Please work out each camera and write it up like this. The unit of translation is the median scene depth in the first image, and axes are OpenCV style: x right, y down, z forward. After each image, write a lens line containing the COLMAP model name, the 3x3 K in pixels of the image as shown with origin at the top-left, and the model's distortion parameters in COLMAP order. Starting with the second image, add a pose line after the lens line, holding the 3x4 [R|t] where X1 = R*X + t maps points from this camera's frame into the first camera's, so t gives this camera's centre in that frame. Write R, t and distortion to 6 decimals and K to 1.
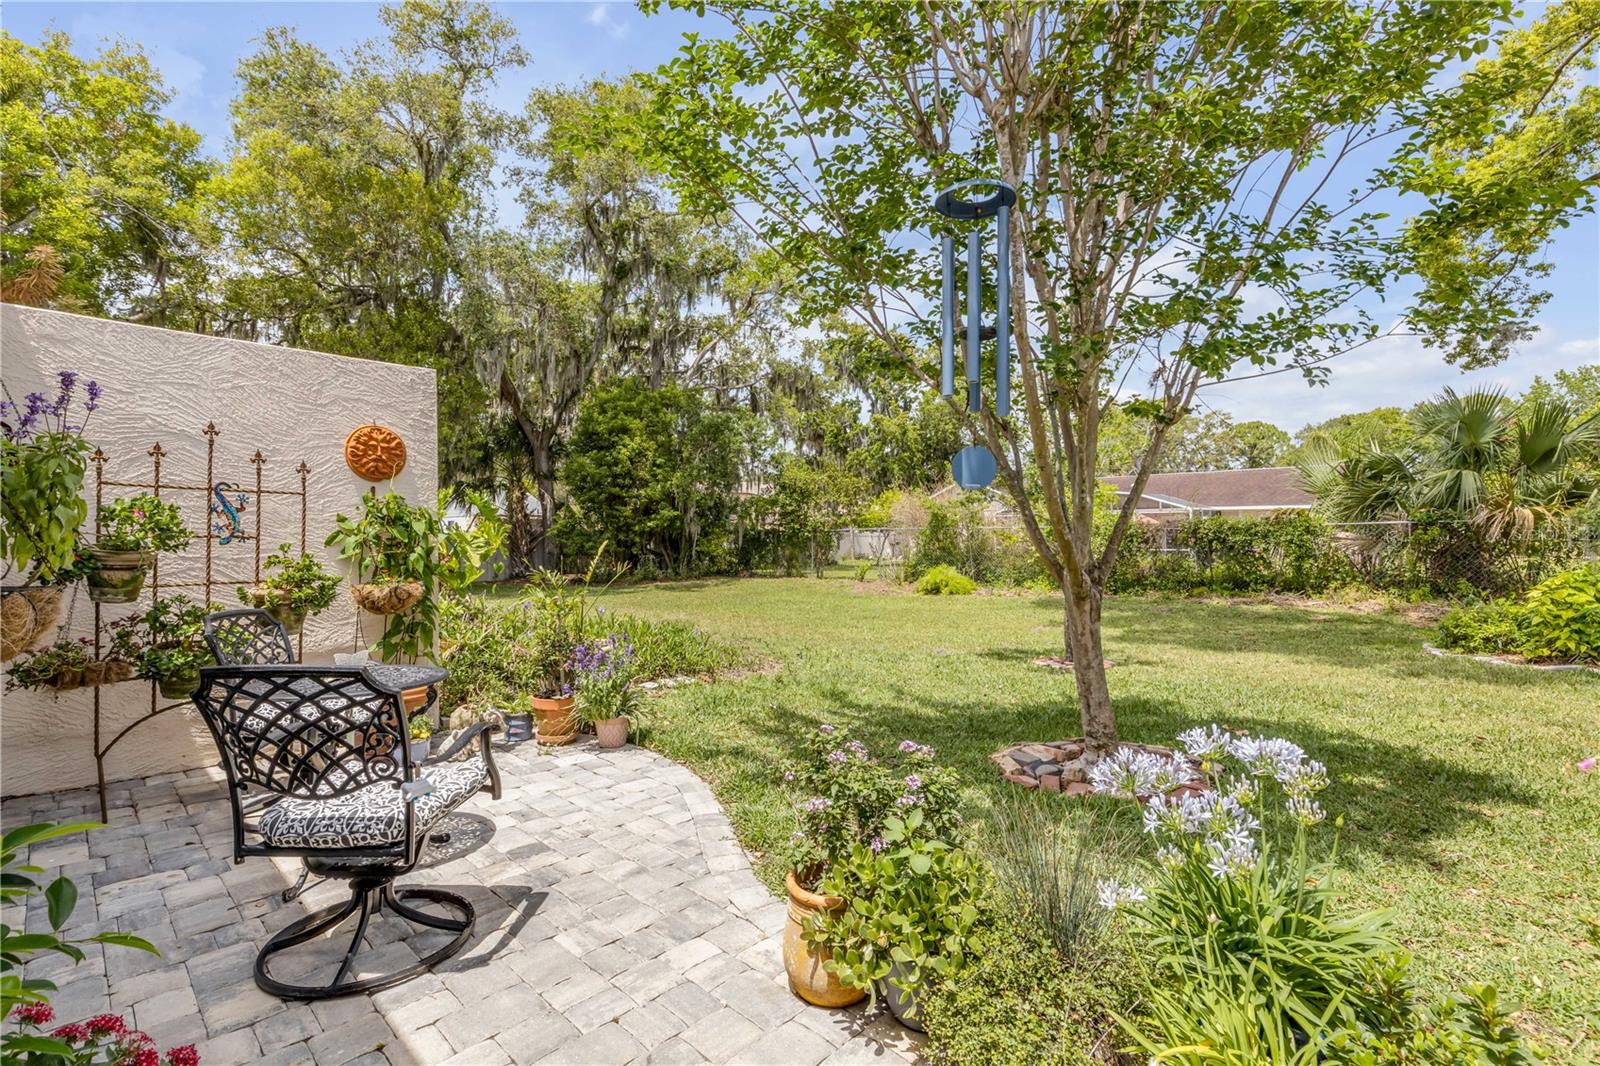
lens RADIAL K [[719.9, 0, 802.6], [0, 719.9, 530.3], [0, 0, 1]] dist [0.001196, -0.001212]
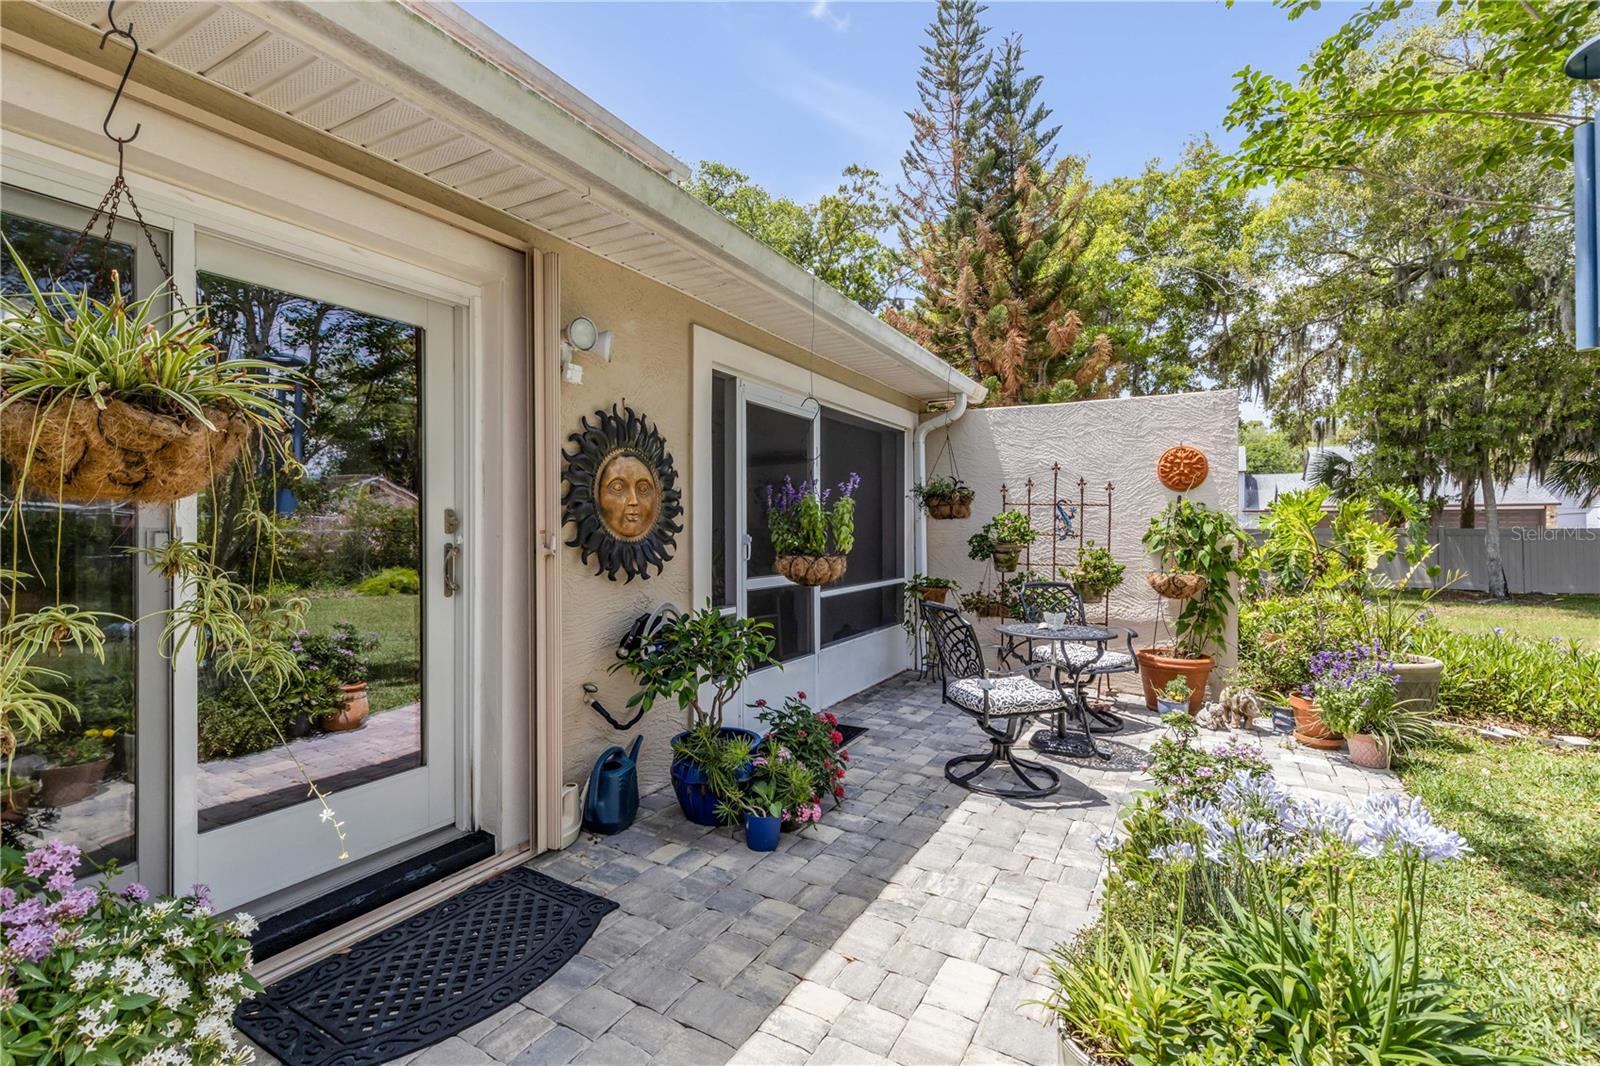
lens RADIAL K [[719.9, 0, 795.1], [0, 719.9, 527.1], [0, 0, 1]] dist [0.001196, -0.001212]
pose [[0.235228, 0.005139, -0.971927, 0.537990], [0.000626, 0.999985, 0.005439, -0.016108], [0.971940, -0.001888, 0.235221, 0.073368]]
